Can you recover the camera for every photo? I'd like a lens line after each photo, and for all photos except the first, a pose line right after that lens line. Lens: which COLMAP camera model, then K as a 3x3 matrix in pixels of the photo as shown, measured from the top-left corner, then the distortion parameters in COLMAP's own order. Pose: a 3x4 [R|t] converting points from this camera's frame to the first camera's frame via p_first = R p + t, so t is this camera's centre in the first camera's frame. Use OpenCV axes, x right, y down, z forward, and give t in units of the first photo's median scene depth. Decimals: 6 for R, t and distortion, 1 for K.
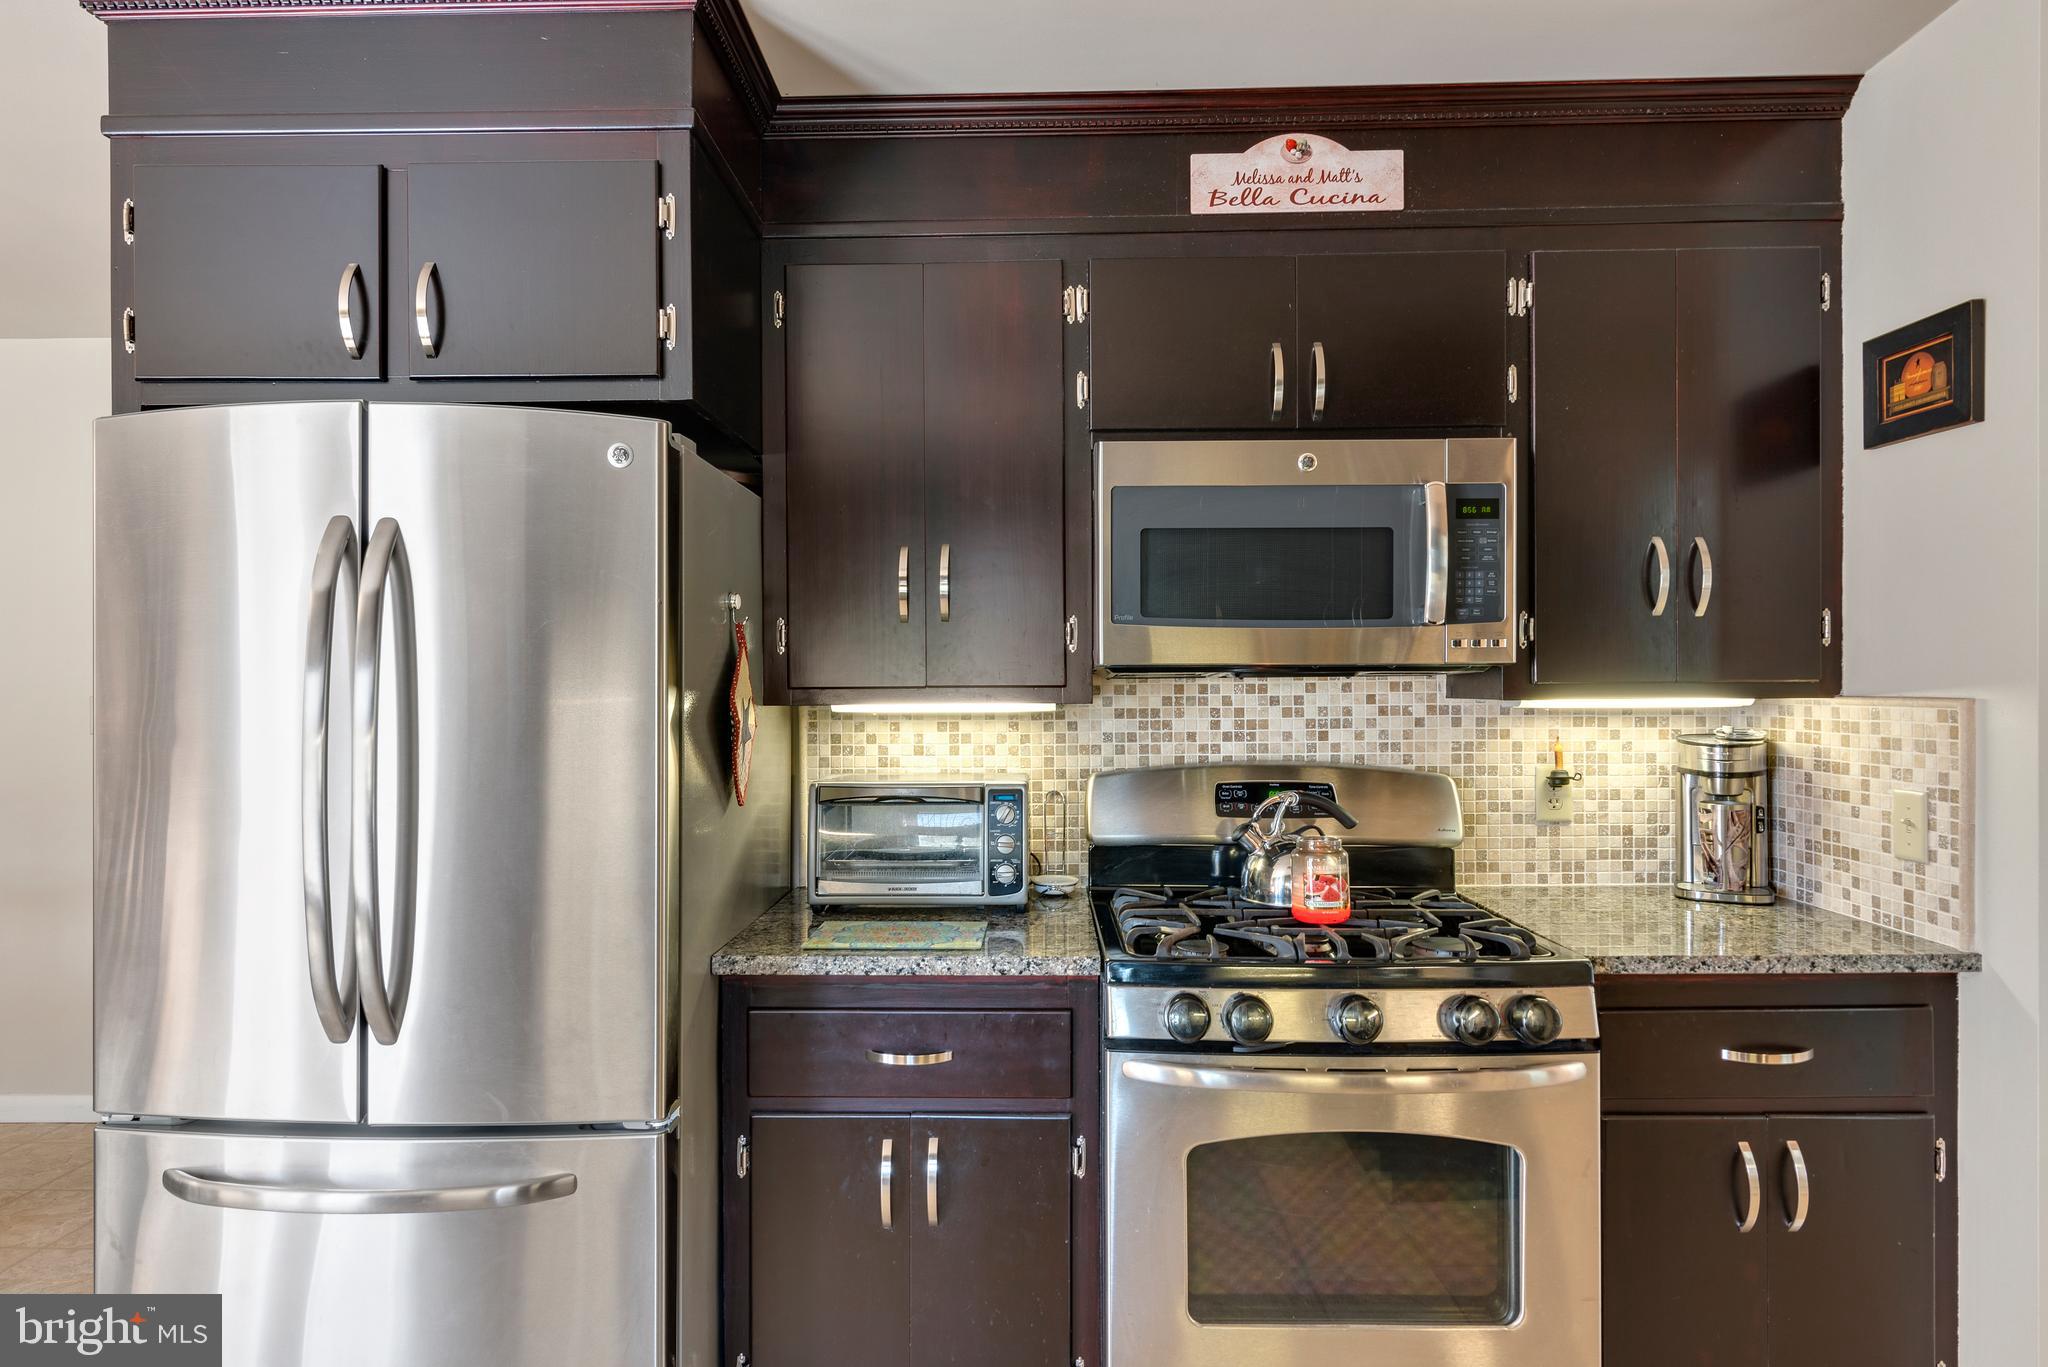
lens RADIAL K [[1122.9, 0, 1023.2], [0, 1122.9, 694.4], [0, 0, 1]] dist [0.002270, 0.000684]
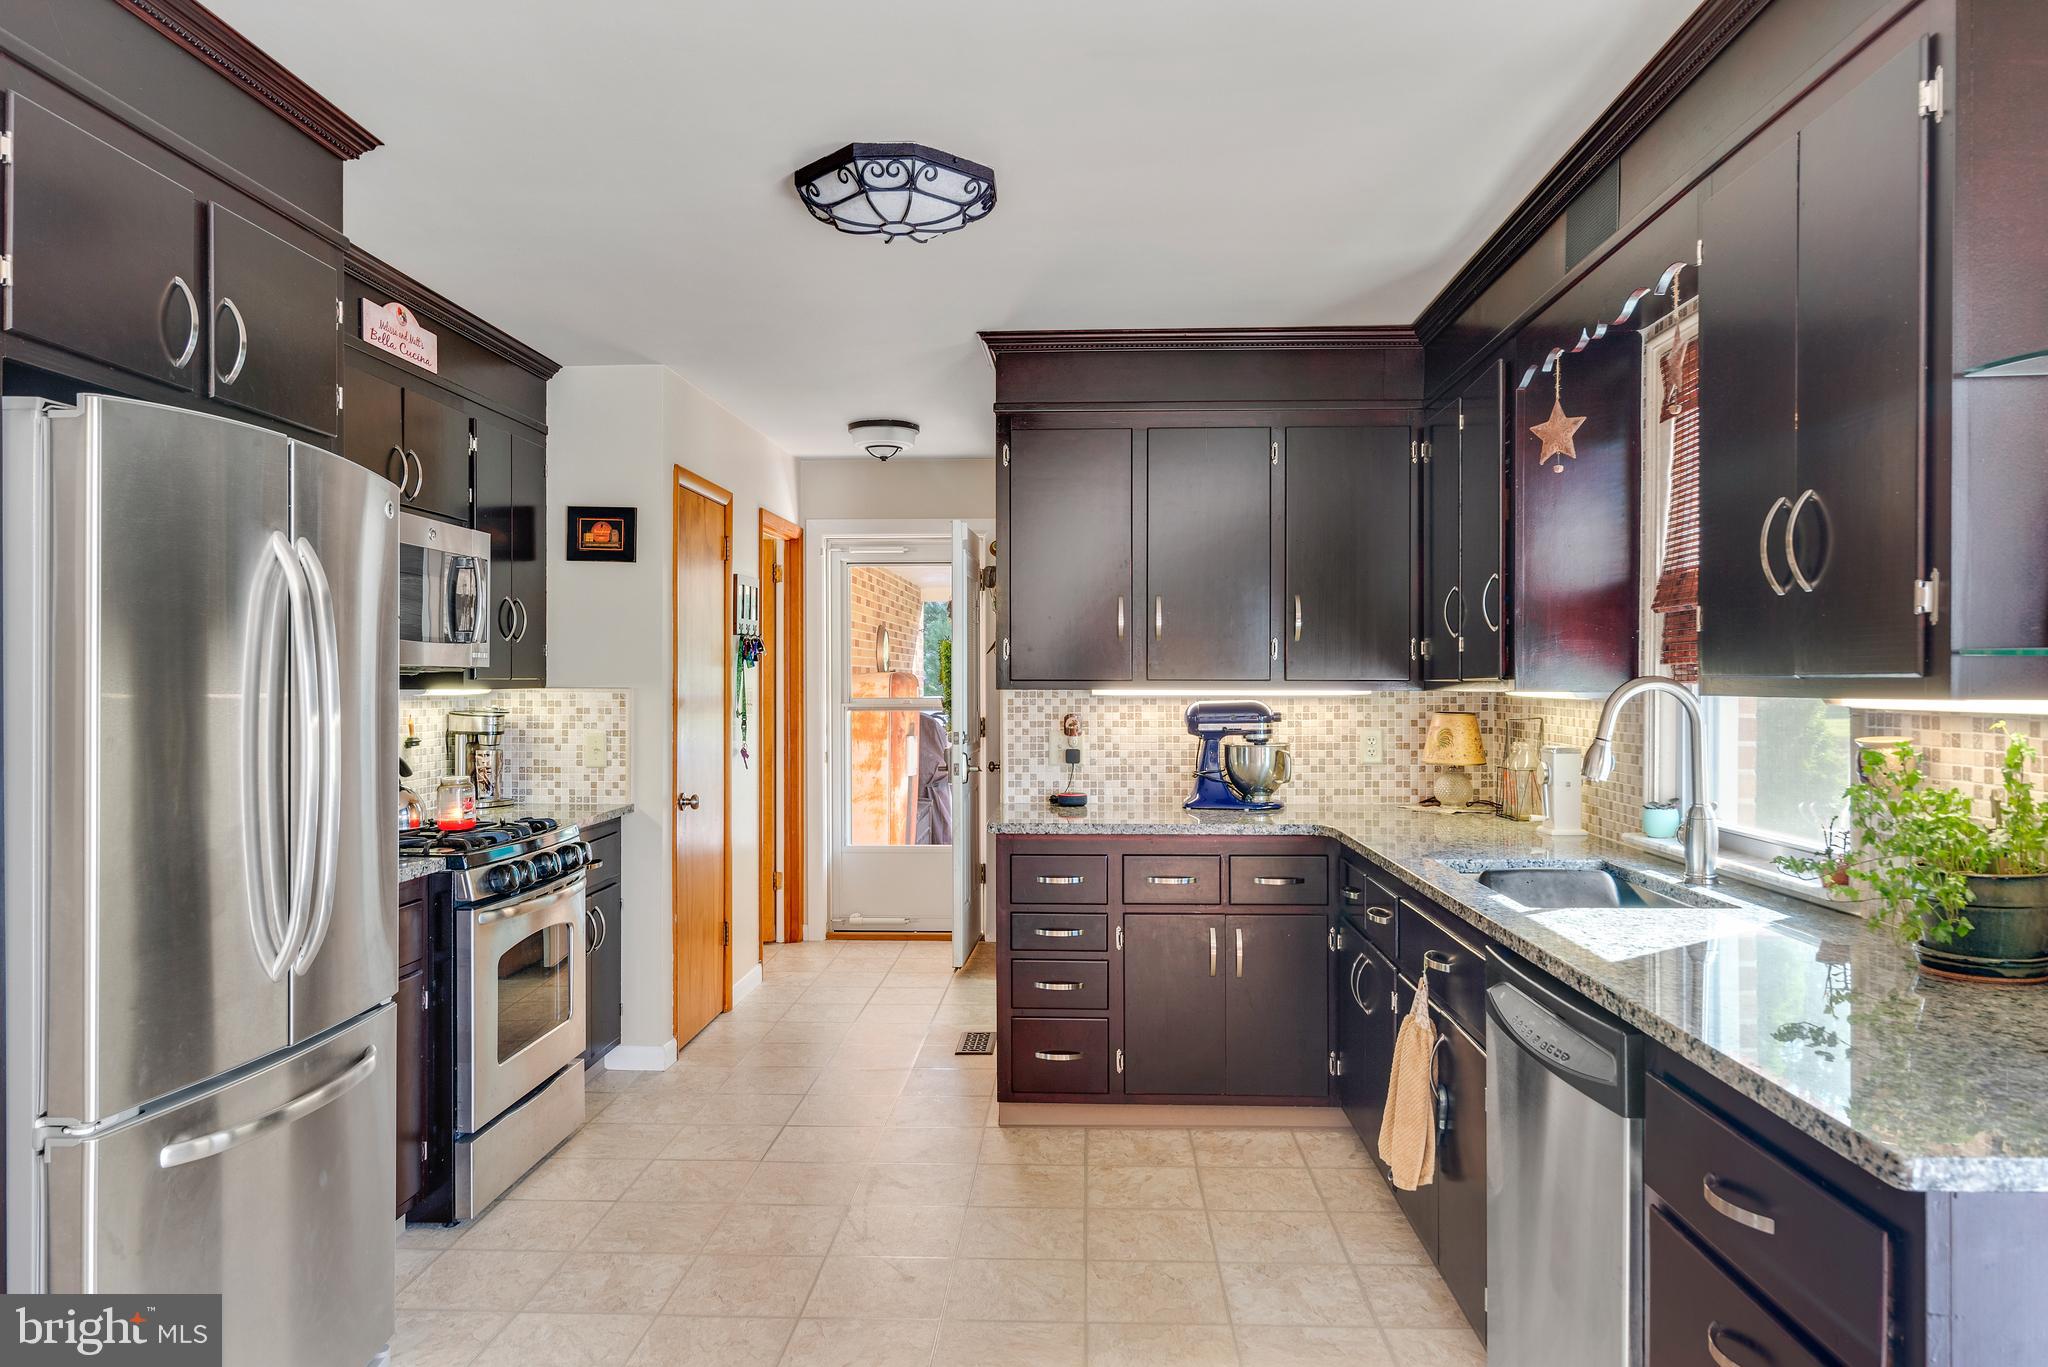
lens RADIAL K [[1375.3, 0, 1024.0], [0, 1375.3, 683.5], [0, 0, 1]] dist [-0.001716, -0.000756]
pose [[0.025468, 0.002861, 0.999672, -1.592037], [0.004966, 0.999983, -0.002989, 0.006105], [-0.999663, 0.005040, 0.025453, 0.147437]]
